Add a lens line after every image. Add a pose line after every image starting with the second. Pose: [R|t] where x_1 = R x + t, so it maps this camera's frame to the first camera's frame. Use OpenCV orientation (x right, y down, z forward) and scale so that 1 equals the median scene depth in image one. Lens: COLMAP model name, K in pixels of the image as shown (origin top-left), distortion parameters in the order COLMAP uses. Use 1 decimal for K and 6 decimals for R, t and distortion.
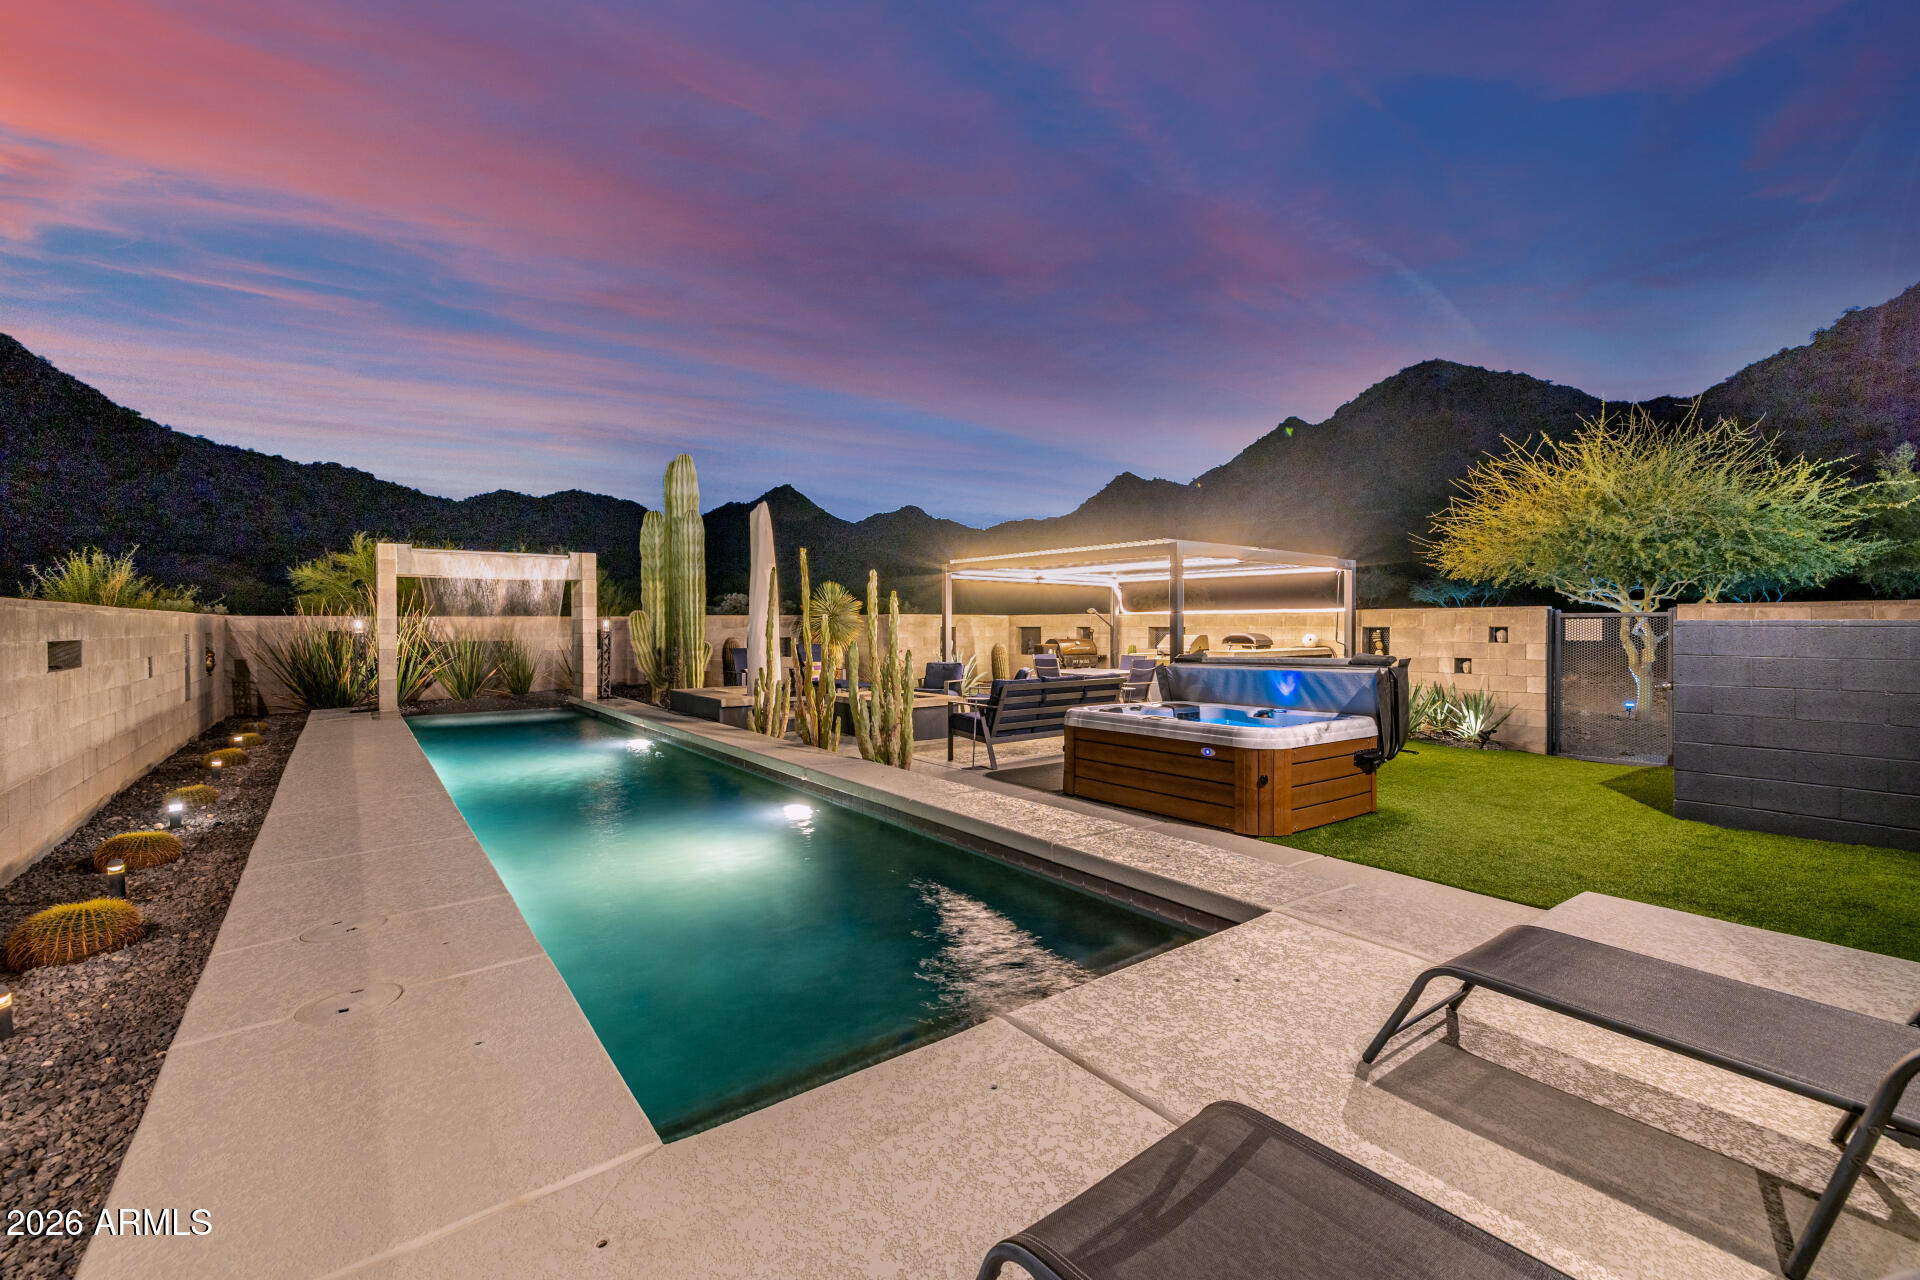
lens RADIAL K [[823.4, 0, 965.0], [0, 823.4, 637.0], [0, 0, 1]] dist [0.000195, -0.000501]
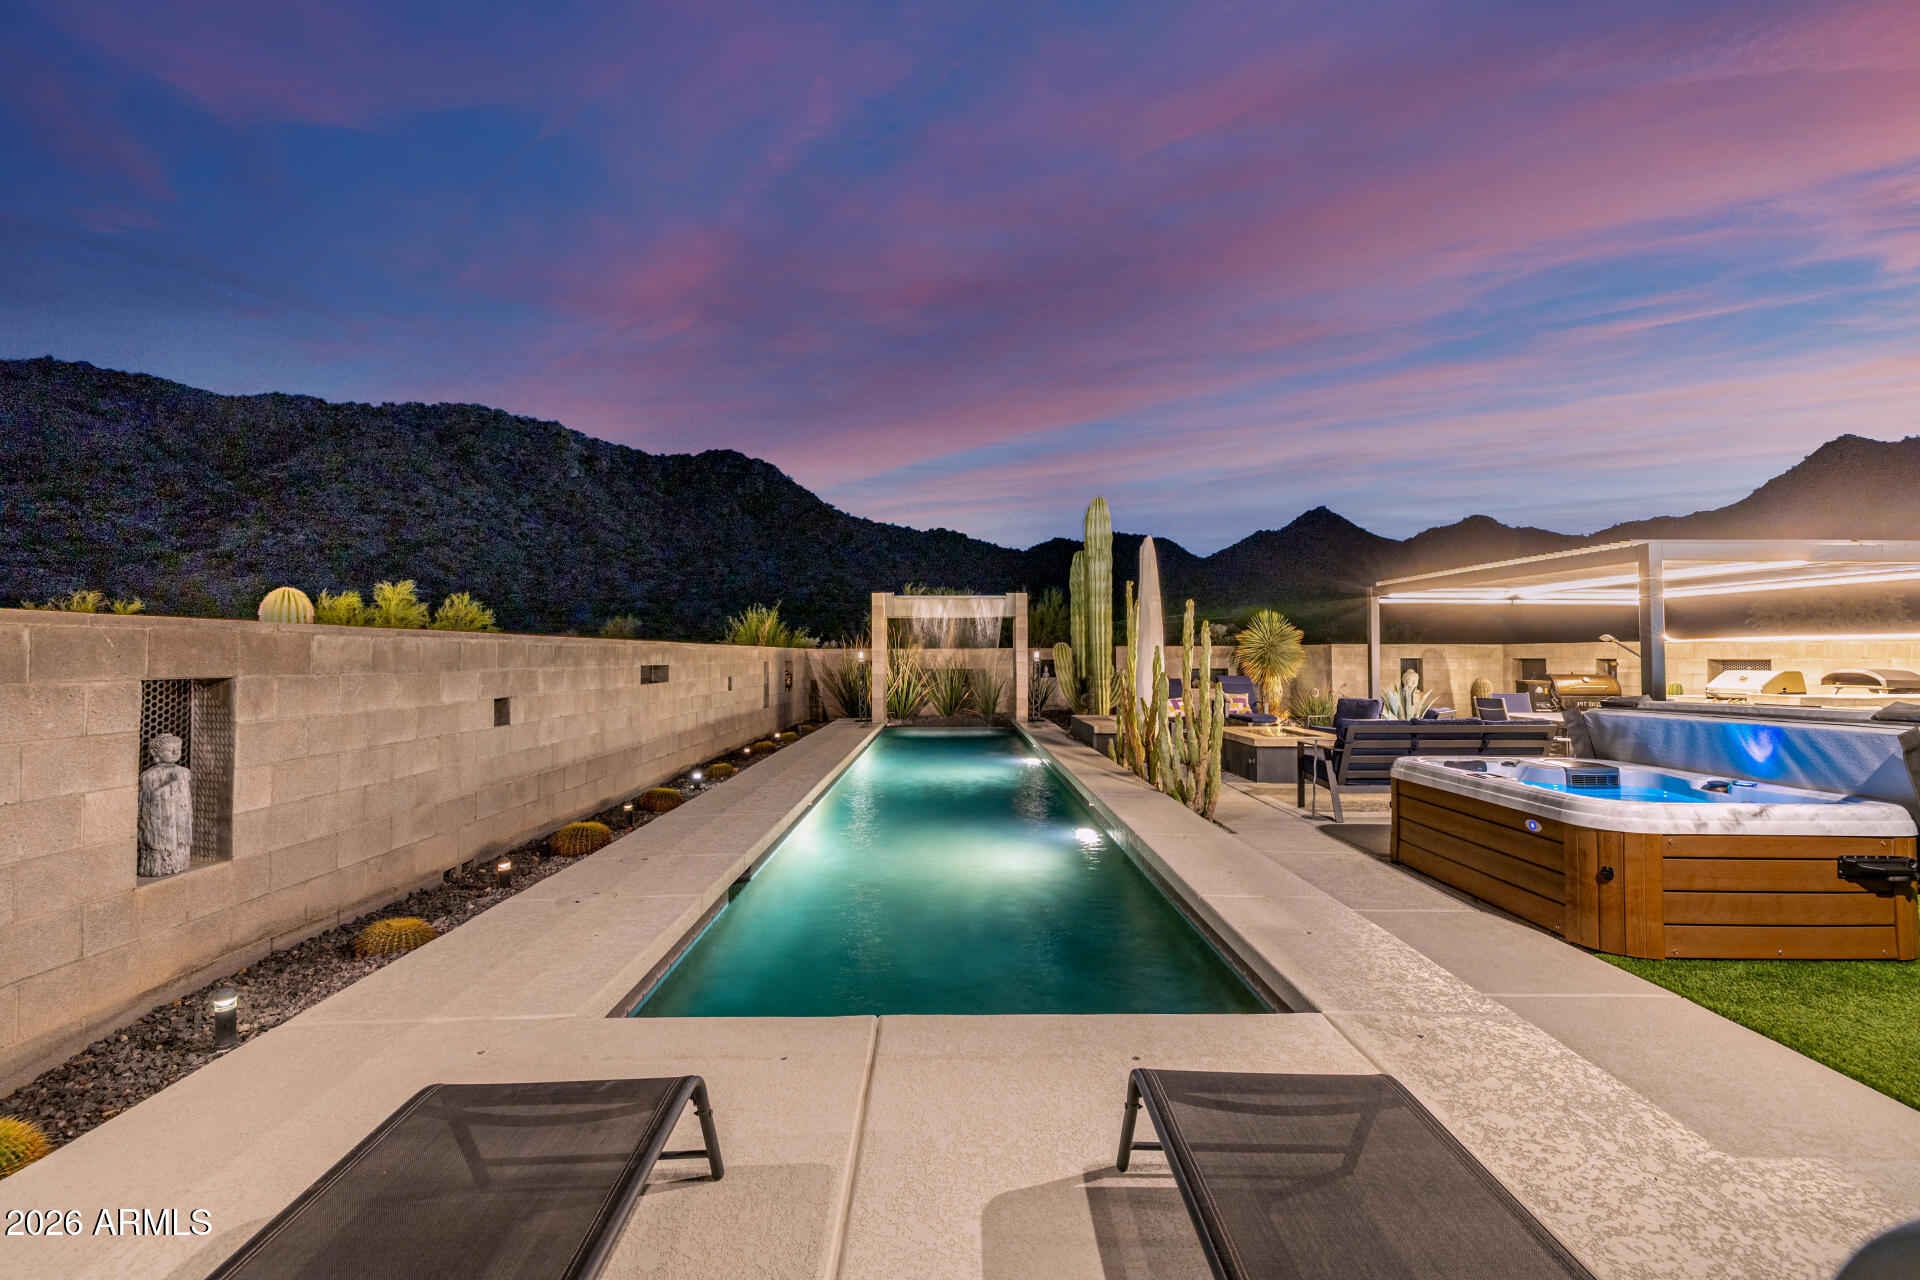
lens RADIAL K [[823.4, 0, 957.1], [0, 823.4, 642.8], [0, 0, 1]] dist [0.000195, -0.000501]
pose [[0.794415, -0.008081, -0.607322, 0.244744], [-0.010216, 0.999592, -0.026663, -0.001532], [0.607290, 0.027386, 0.794008, 0.056813]]
